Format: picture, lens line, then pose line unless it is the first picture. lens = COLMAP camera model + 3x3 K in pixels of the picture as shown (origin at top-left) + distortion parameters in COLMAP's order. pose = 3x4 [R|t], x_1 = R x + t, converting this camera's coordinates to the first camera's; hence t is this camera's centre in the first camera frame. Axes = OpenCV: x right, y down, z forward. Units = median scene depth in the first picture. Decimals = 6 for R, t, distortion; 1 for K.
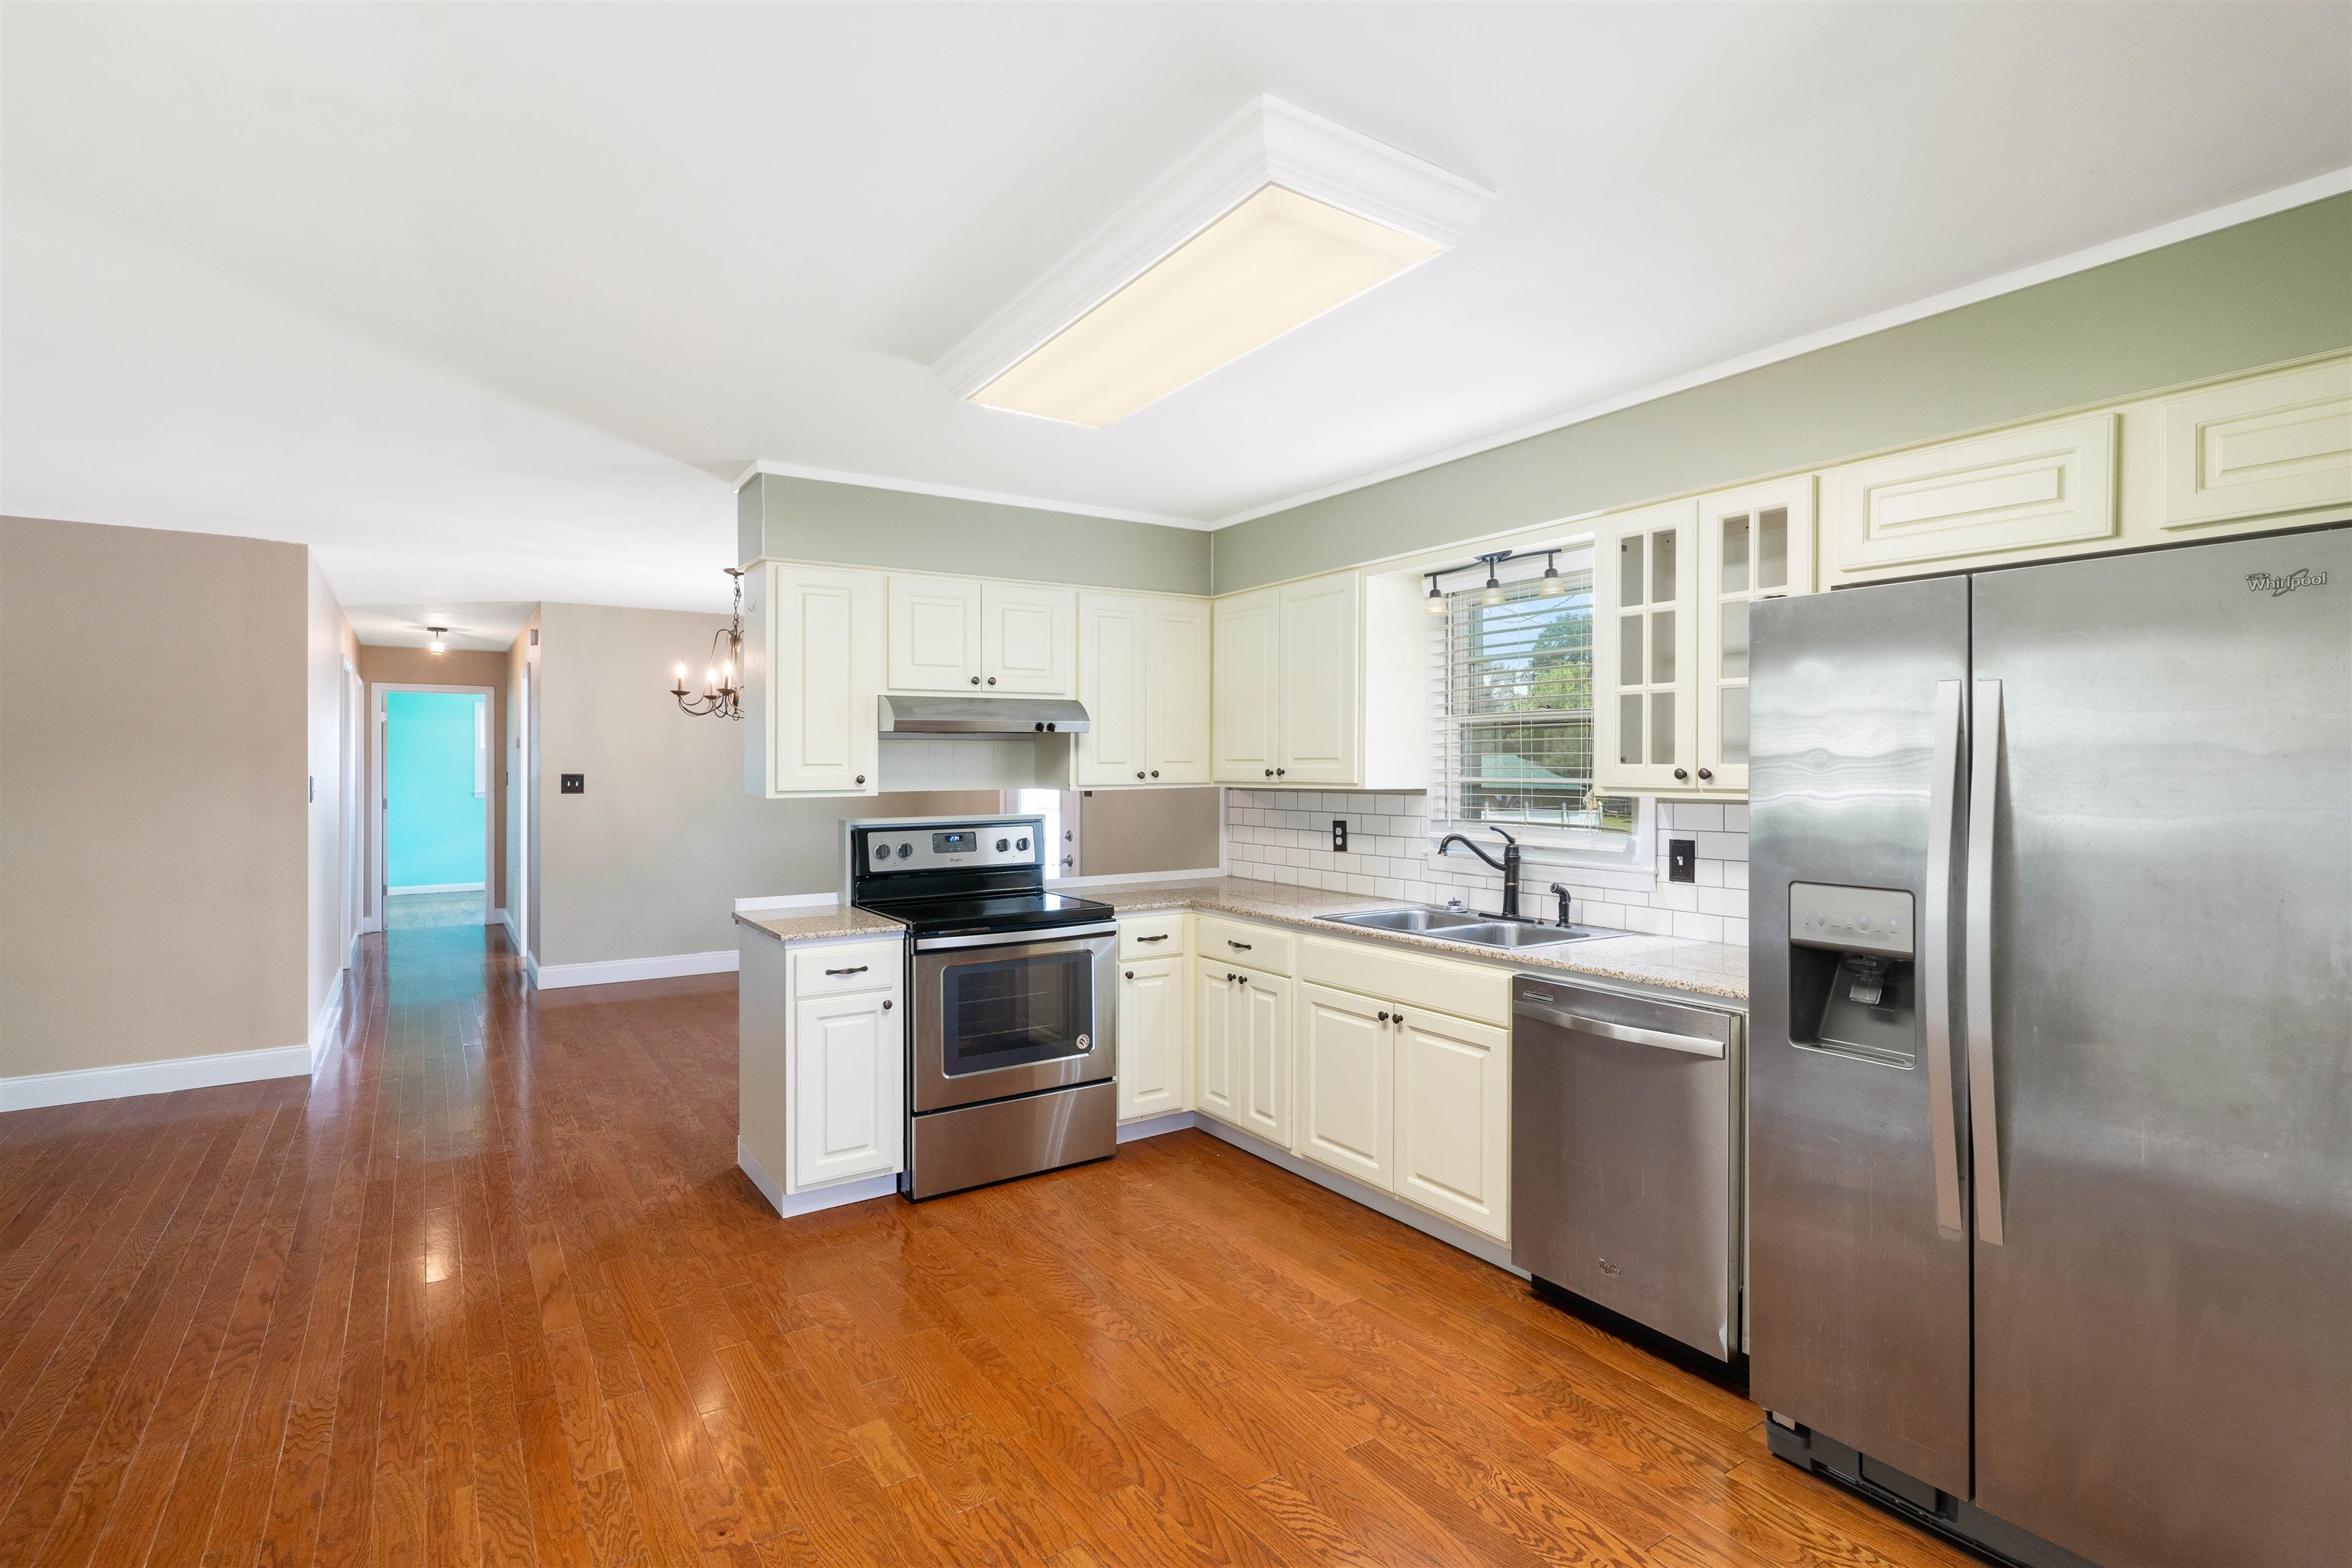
lens RADIAL K [[1133.6, 0, 1188.9], [0, 1133.6, 751.5], [0, 0, 1]] dist [-0.004806, -0.000026]
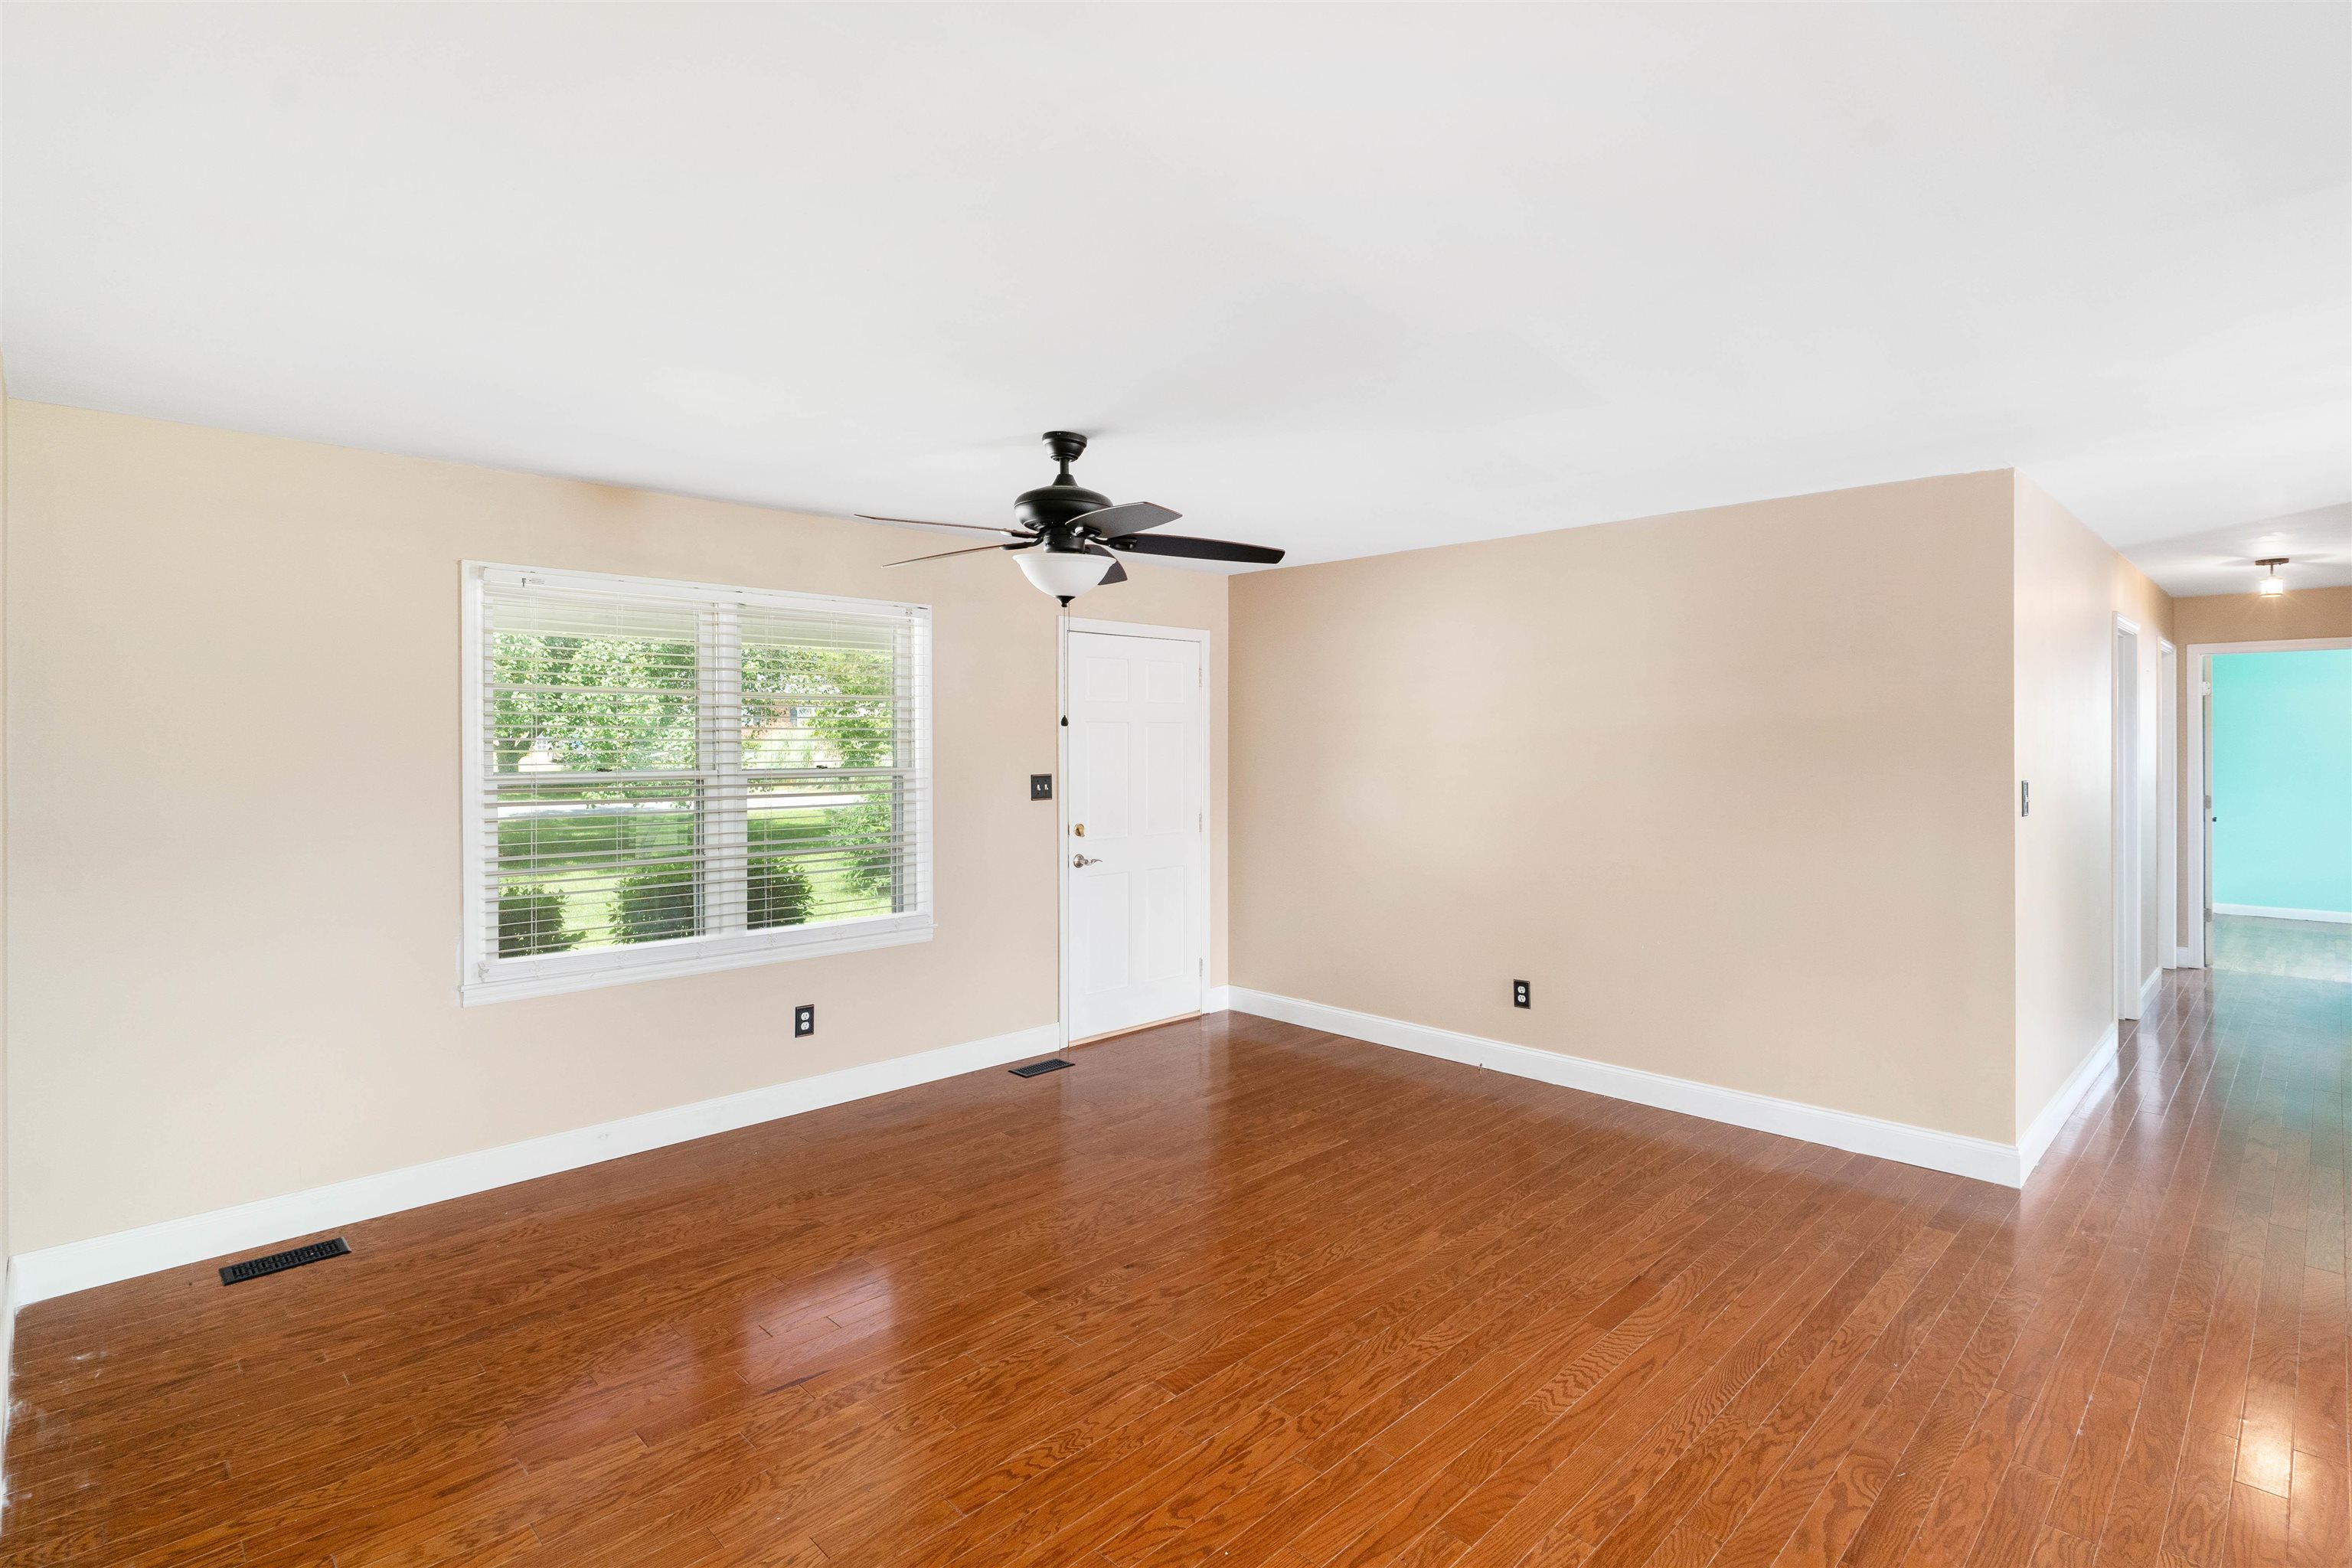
lens RADIAL K [[1141.0, 0, 1177.9], [0, 1141.0, 744.1], [0, 0, 1]] dist [-0.001071, 0.001369]
pose [[0.181410, 0.005151, -0.983394, -0.149459], [0.013993, 0.999872, 0.007818, -0.016527], [0.983308, -0.015179, 0.181314, 0.332605]]
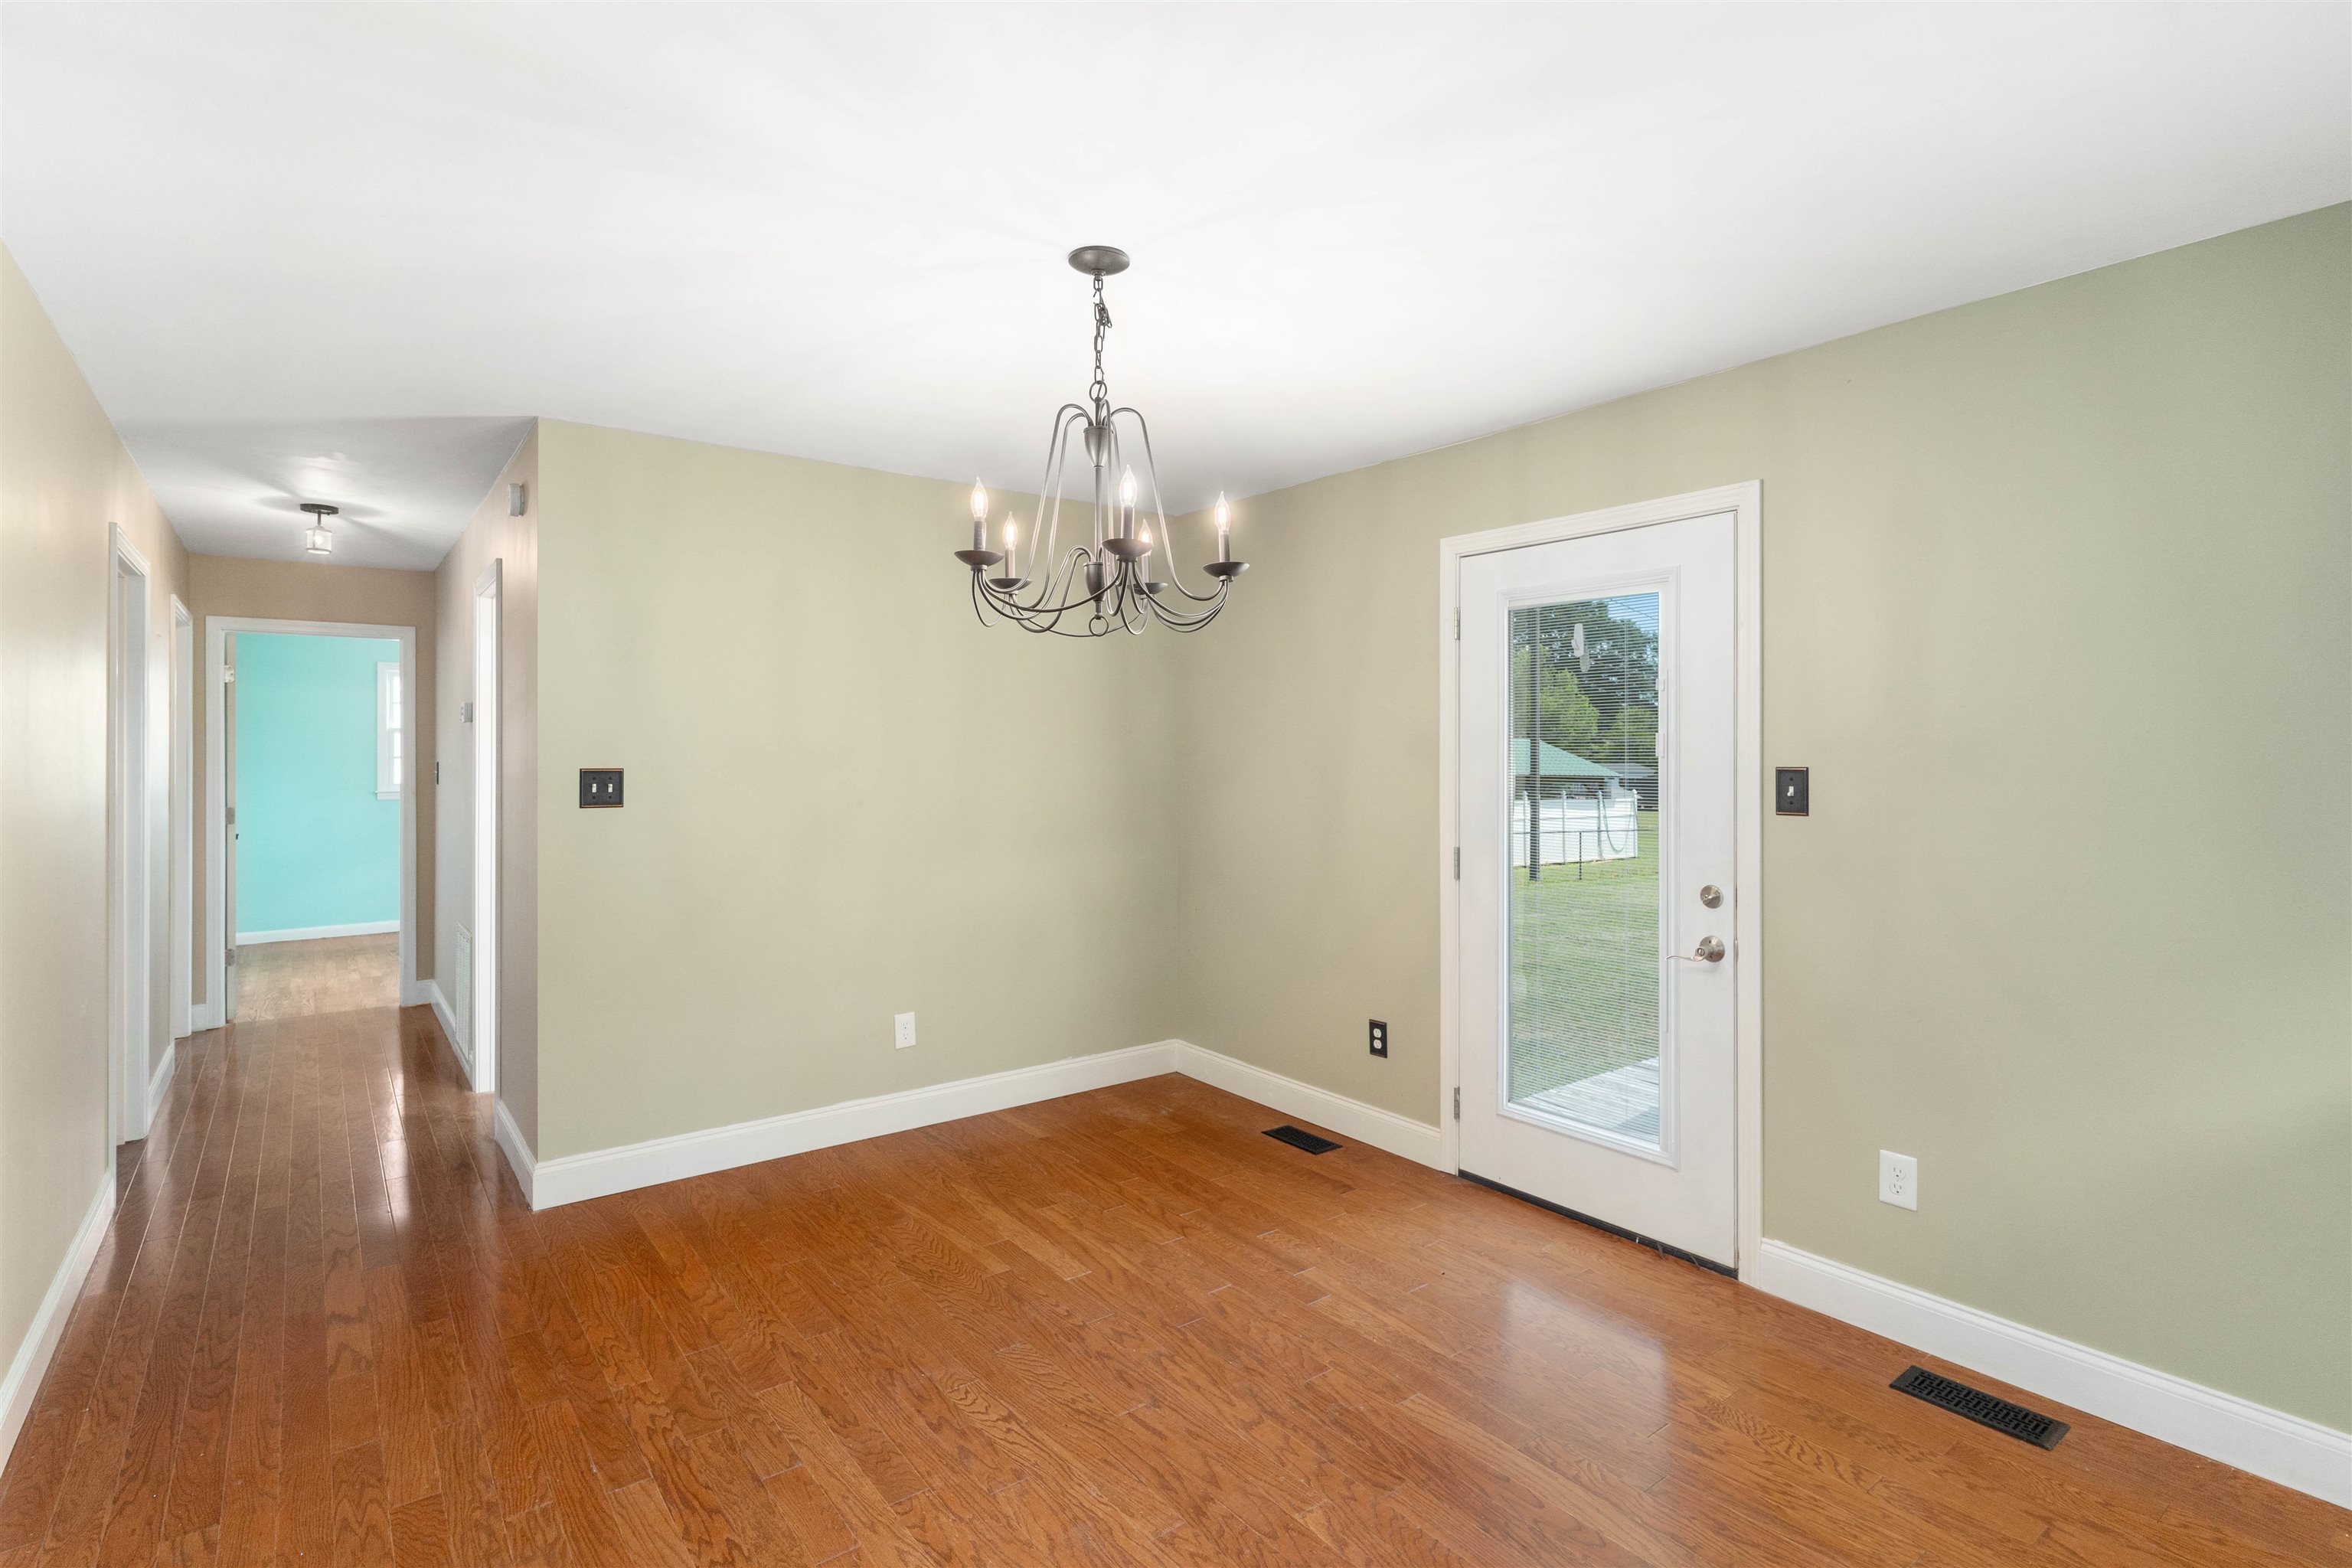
lens RADIAL K [[1141.0, 0, 1177.9], [0, 1141.0, 744.1], [0, 0, 1]] dist [-0.001071, 0.001369]
pose [[0.998397, -0.000570, 0.056604, -0.443851], [0.000292, 0.999988, 0.004928, 0.009303], [-0.056606, -0.004904, 0.998385, 0.671936]]
